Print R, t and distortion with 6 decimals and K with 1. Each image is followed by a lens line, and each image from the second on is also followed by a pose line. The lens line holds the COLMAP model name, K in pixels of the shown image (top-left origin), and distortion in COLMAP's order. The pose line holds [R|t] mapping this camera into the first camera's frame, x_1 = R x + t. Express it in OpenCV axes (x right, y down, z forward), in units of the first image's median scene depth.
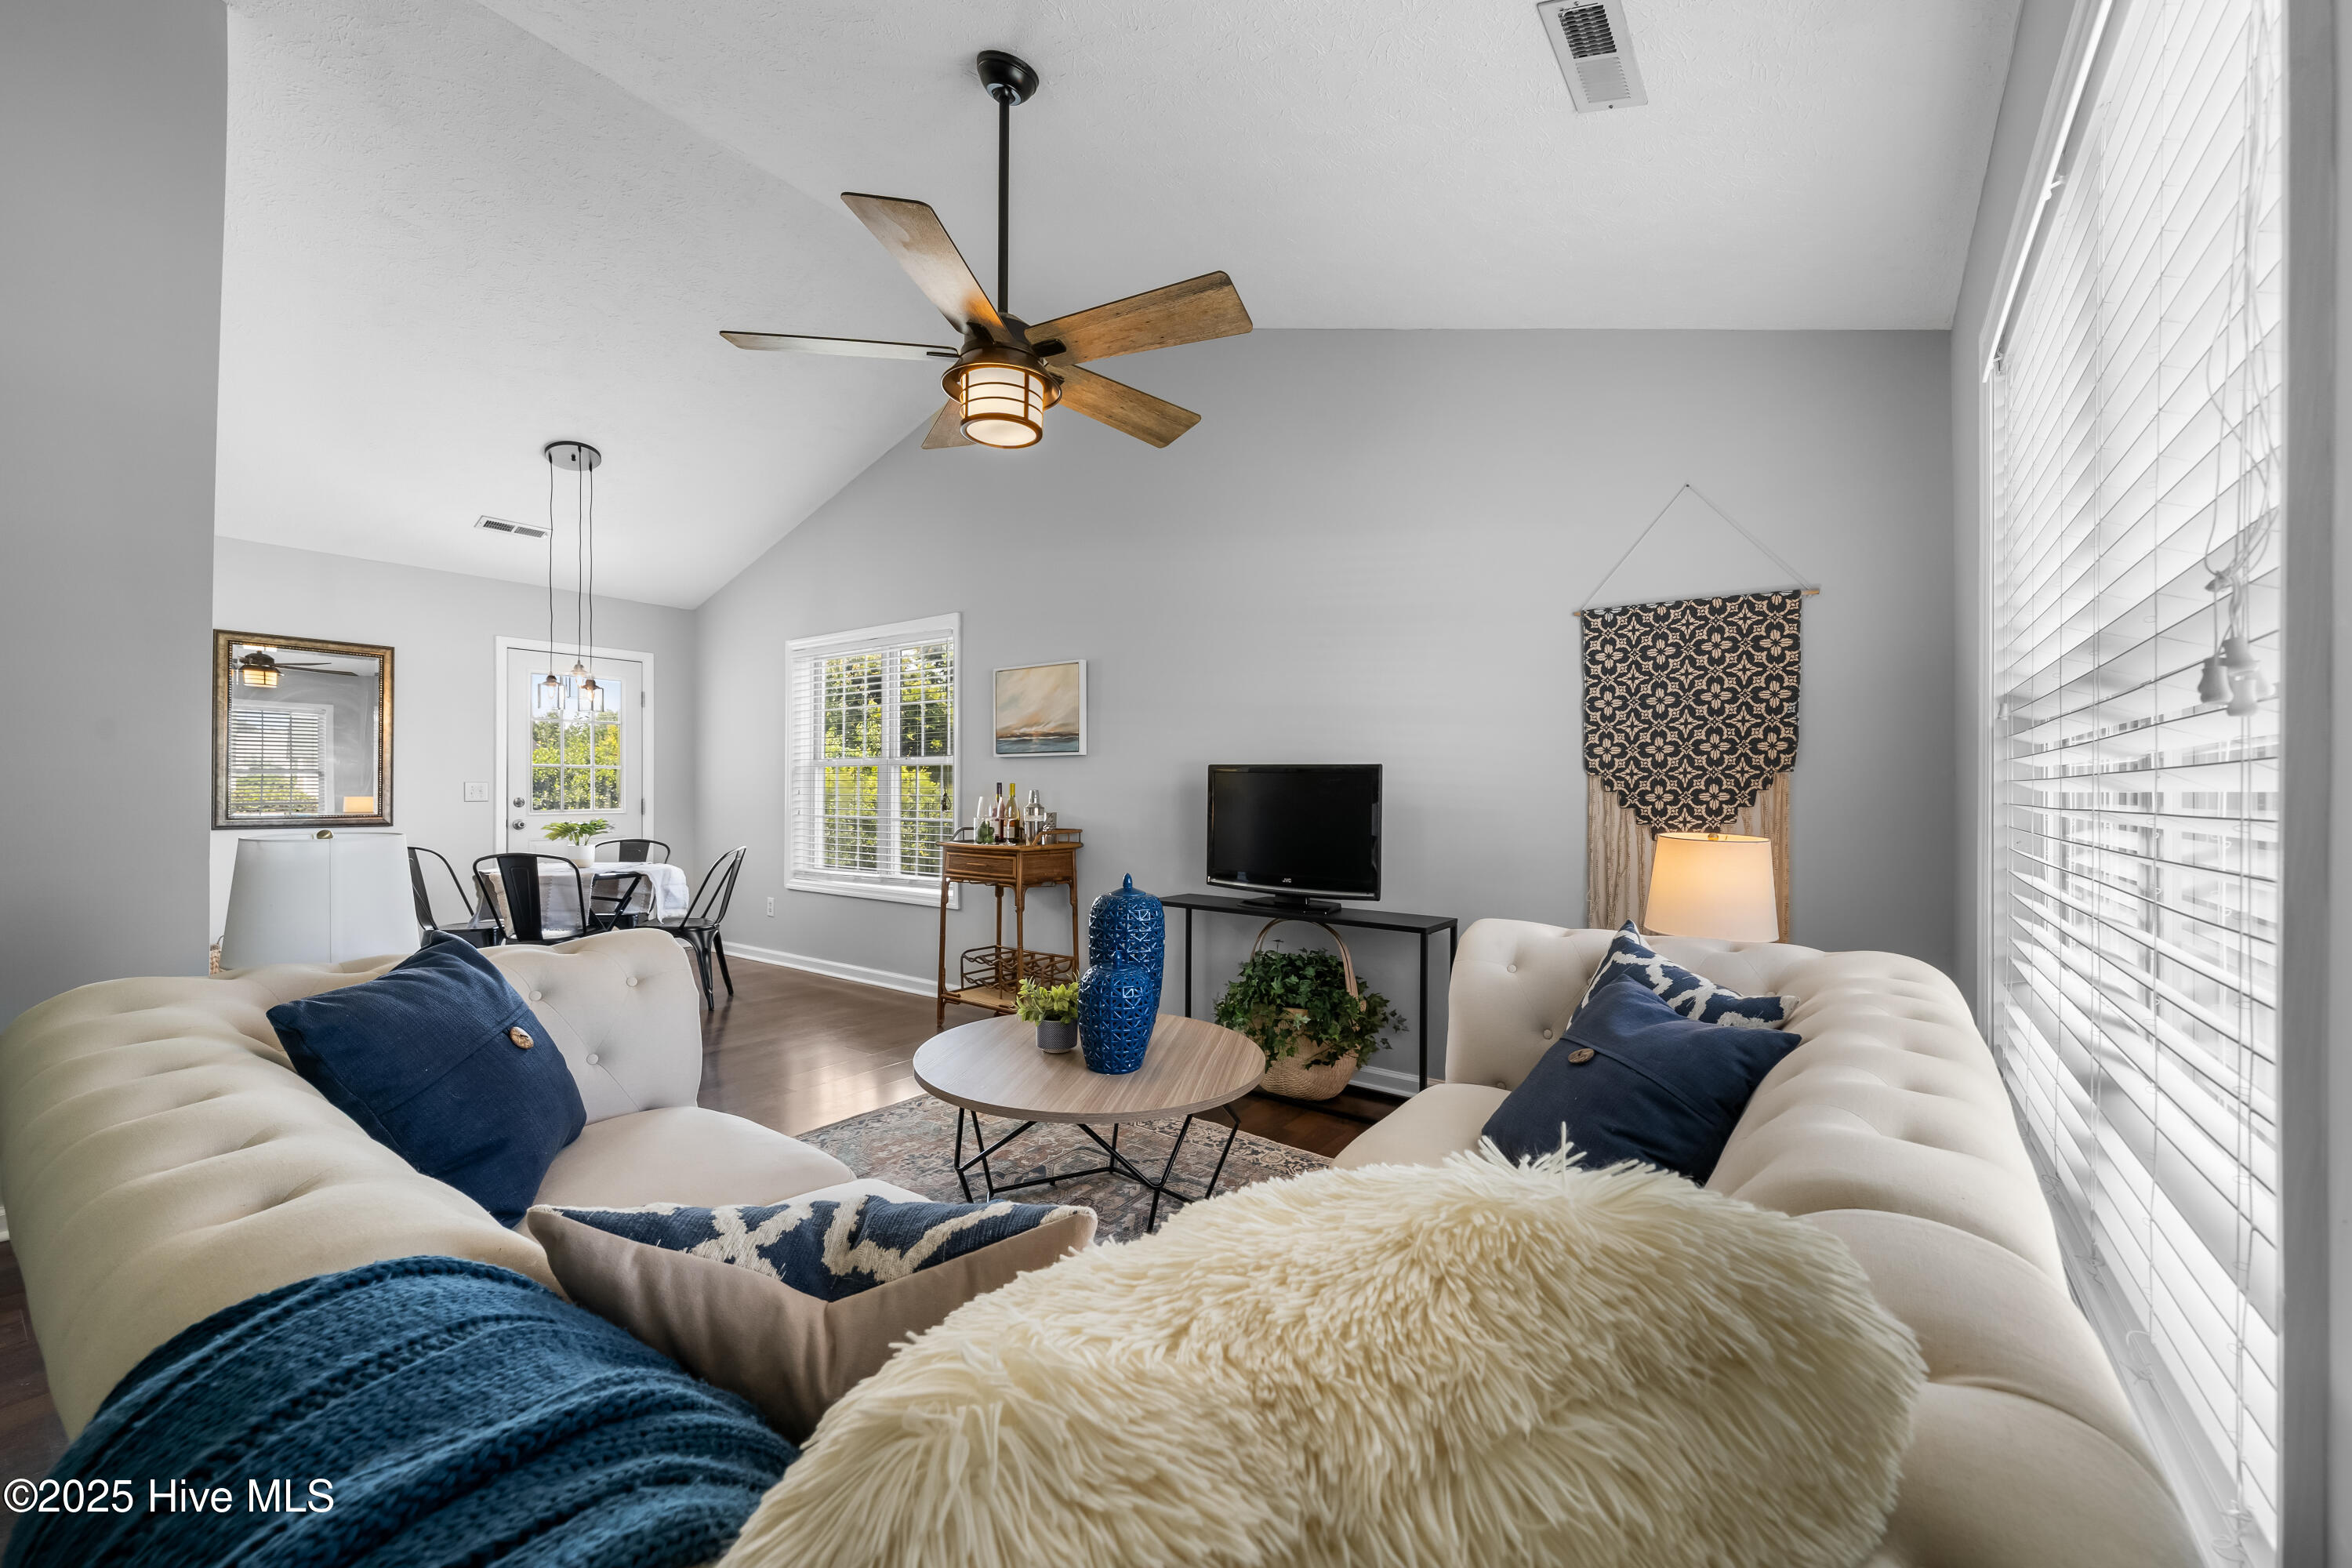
lens RADIAL K [[932.9, 0, 1158.8], [0, 932.9, 779.4], [0, 0, 1]] dist [0.001050, -0.000846]
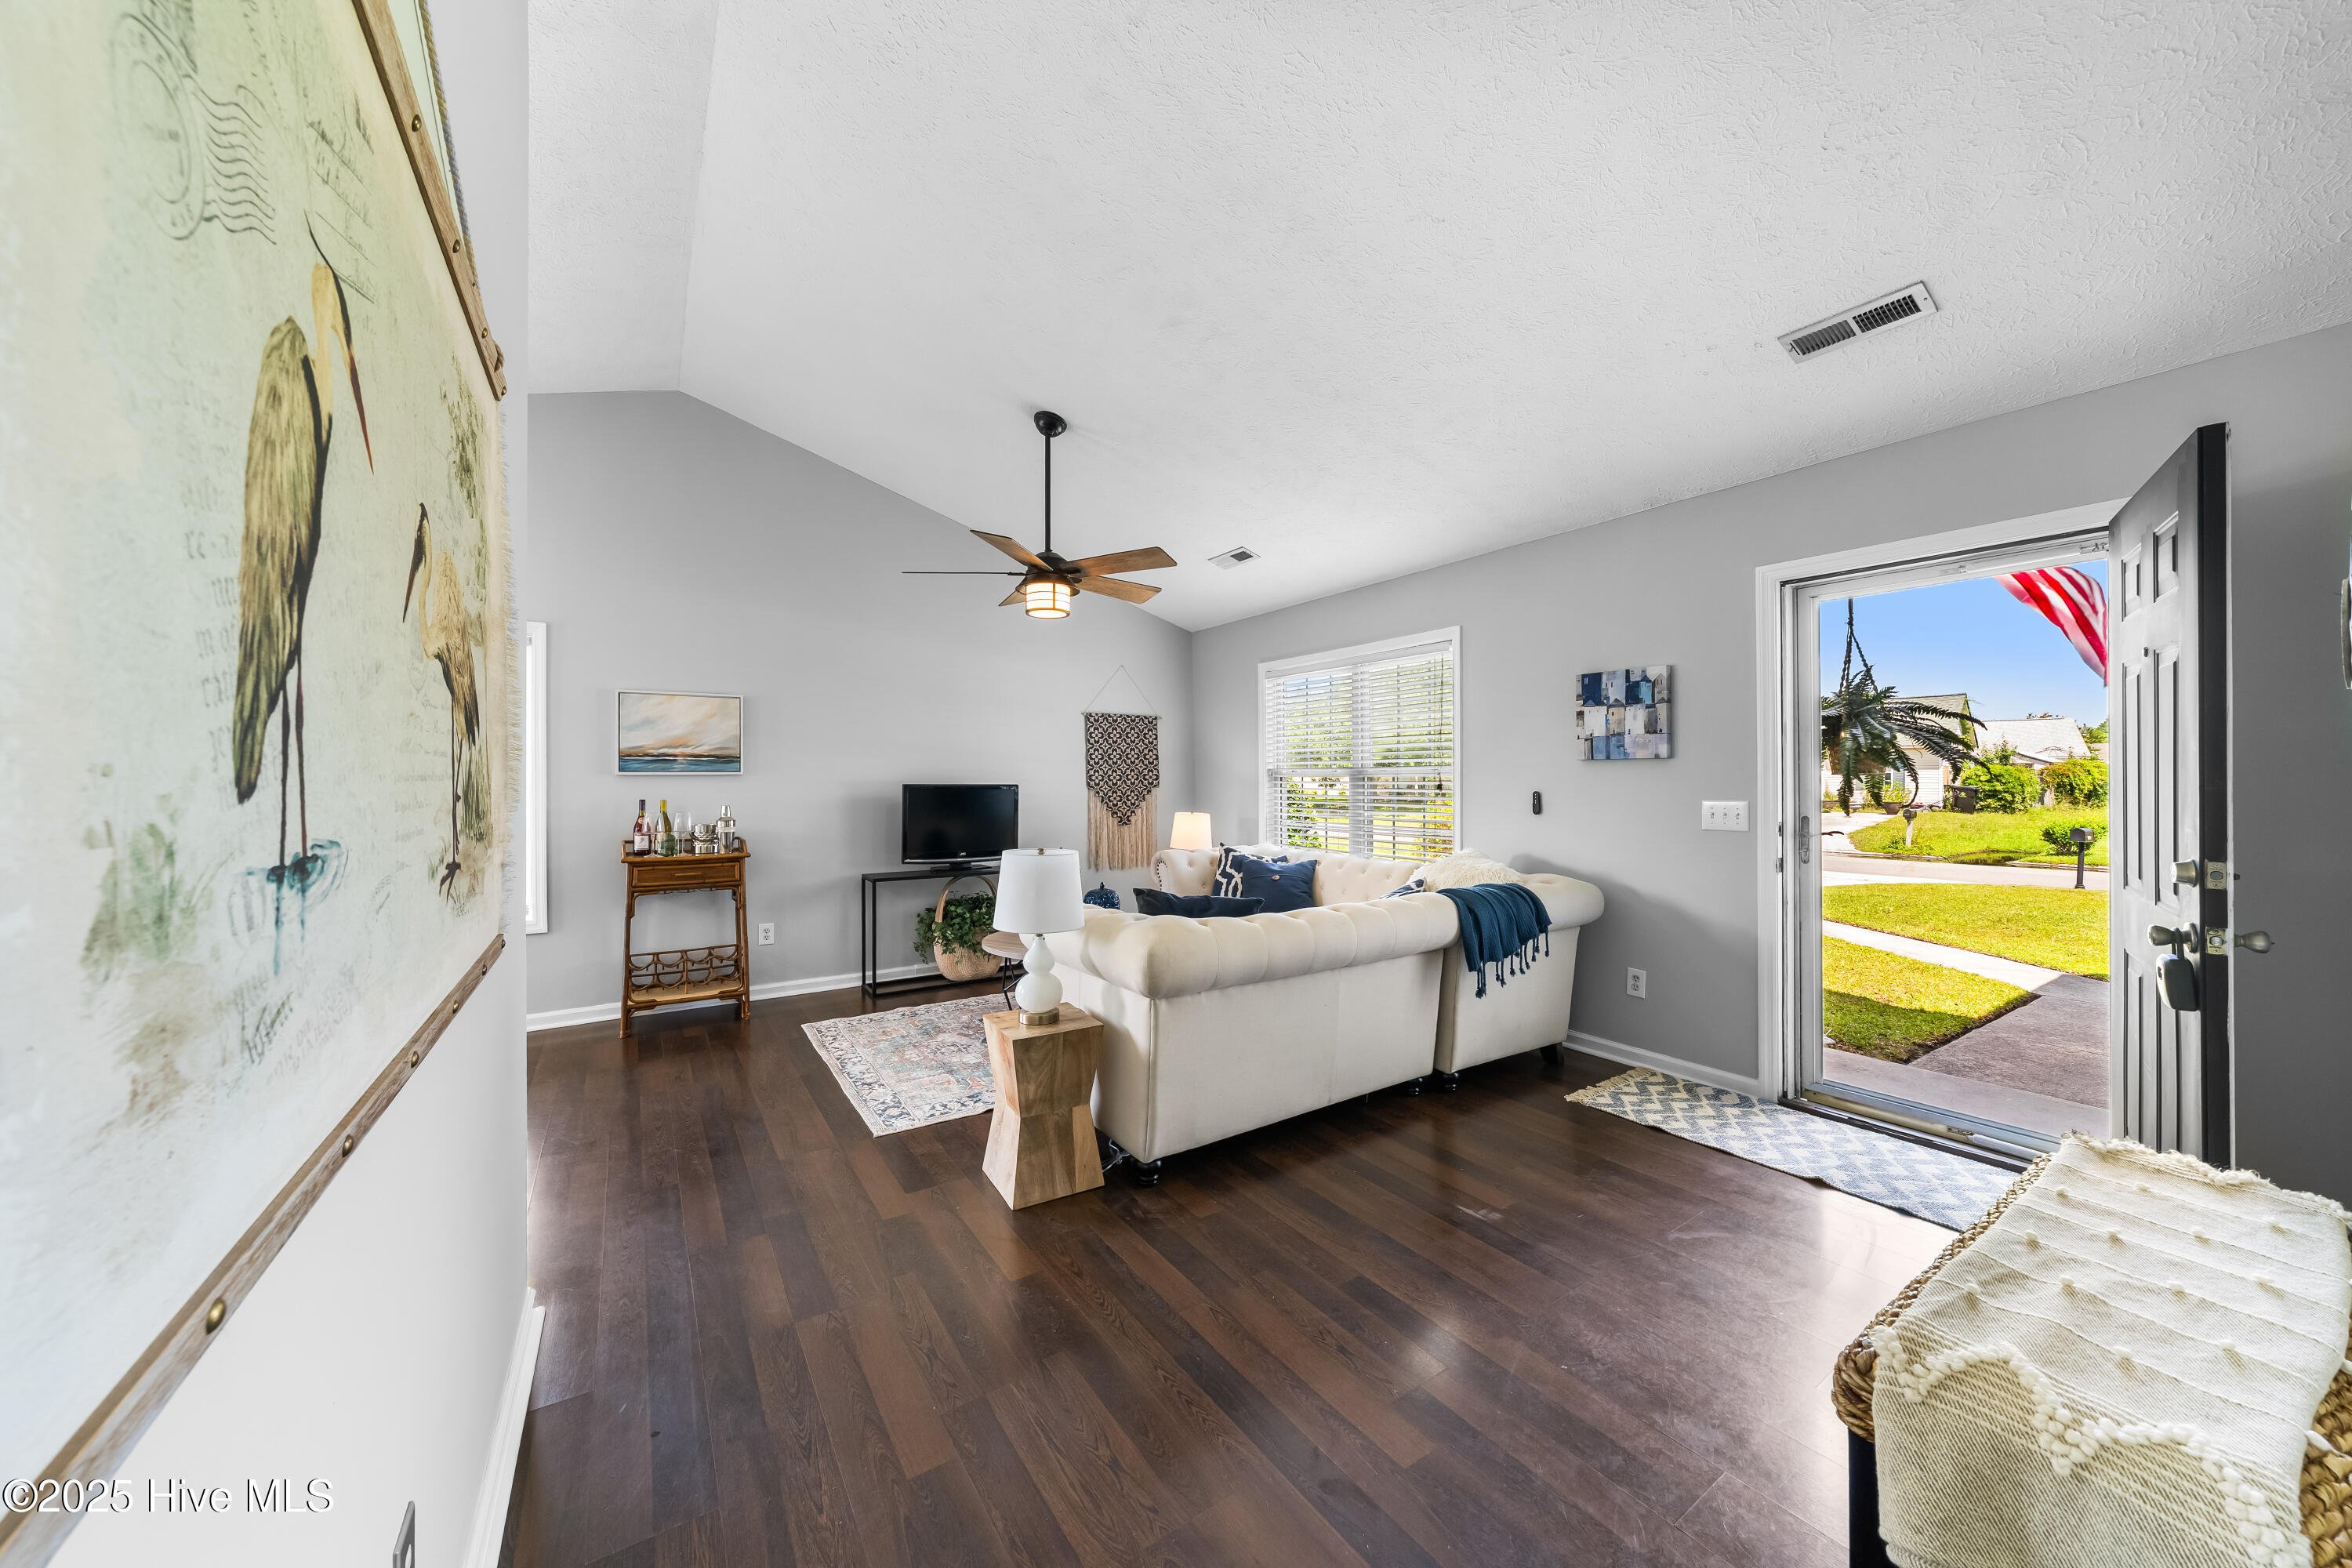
lens RADIAL K [[809.2, 0, 1162.8], [0, 809.2, 778.9], [0, 0, 1]] dist [0.000089, -0.001002]
pose [[0.347319, -0.007439, 0.937717, -1.306636], [-0.004483, 0.999944, 0.009594, -0.049457], [-0.937736, -0.007536, 0.347266, 0.190880]]
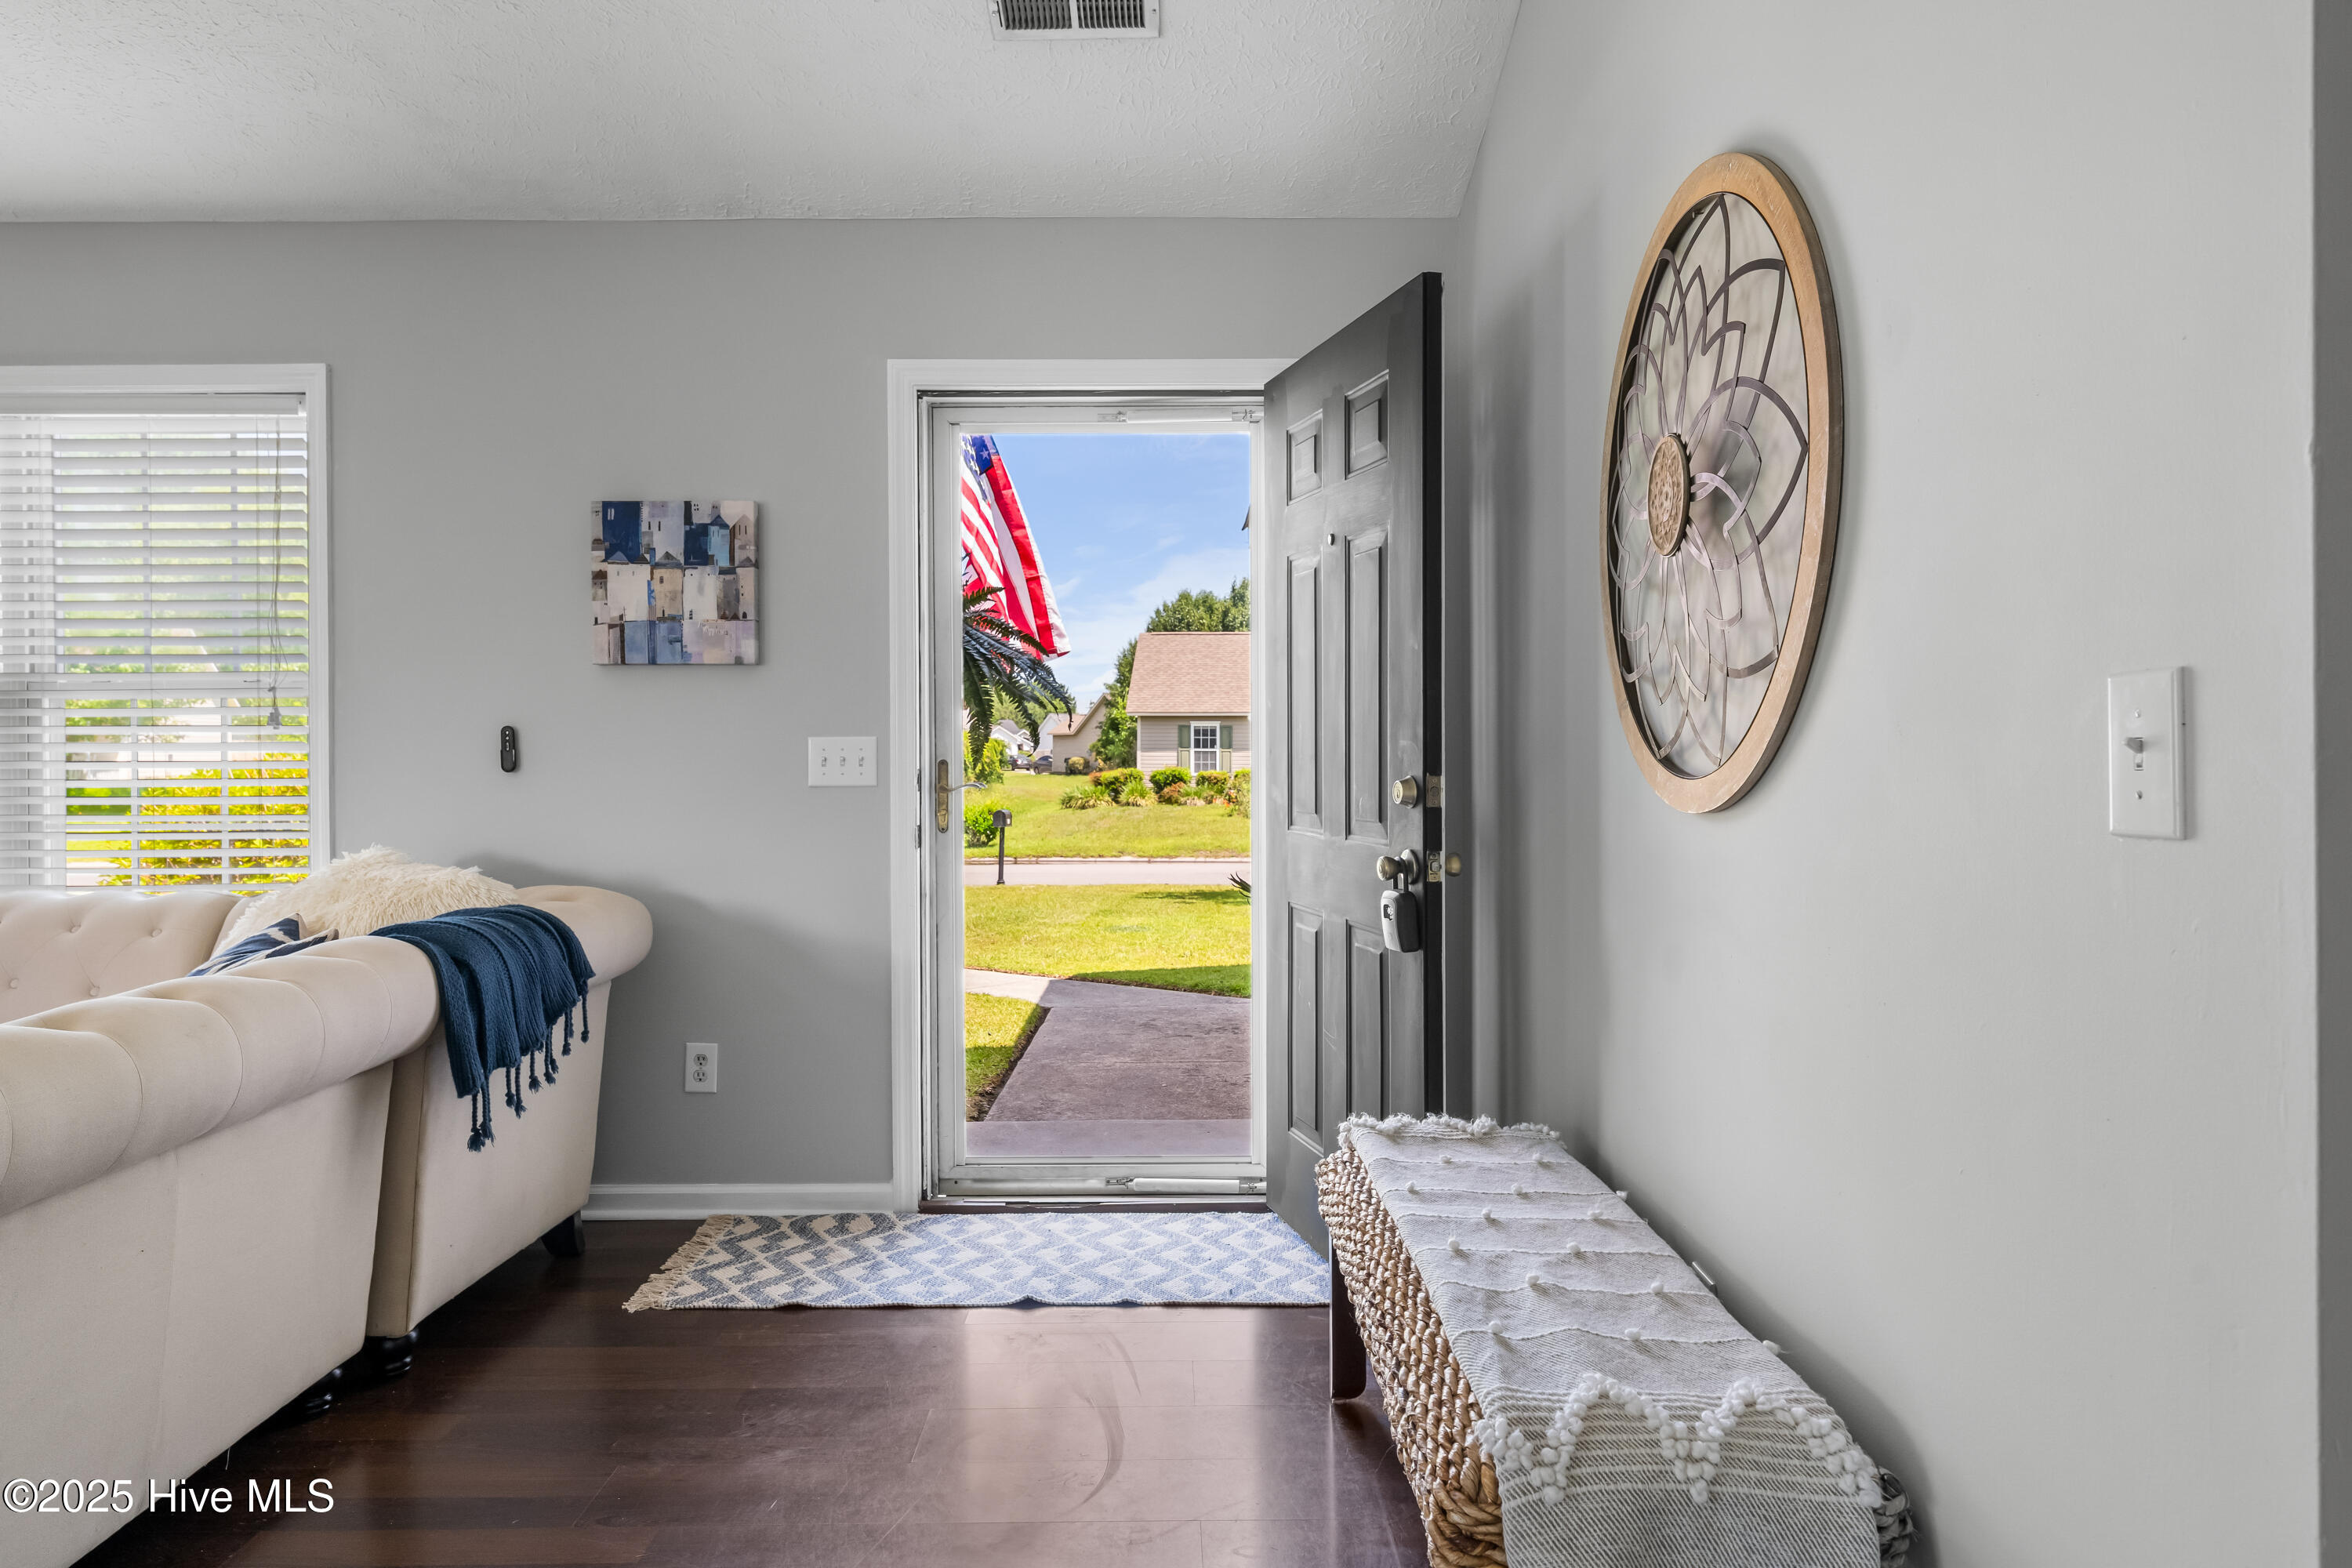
lens RADIAL K [[1476.5, 0, 1177.1], [0, 1476.5, 775.4], [0, 0, 1]] dist [-0.004961, 0.001036]
pose [[-0.601700, -0.014417, 0.798592, -1.143977], [-0.009315, 0.999896, 0.011033, 0.002682], [-0.798668, -0.000800, -0.601772, 0.365474]]
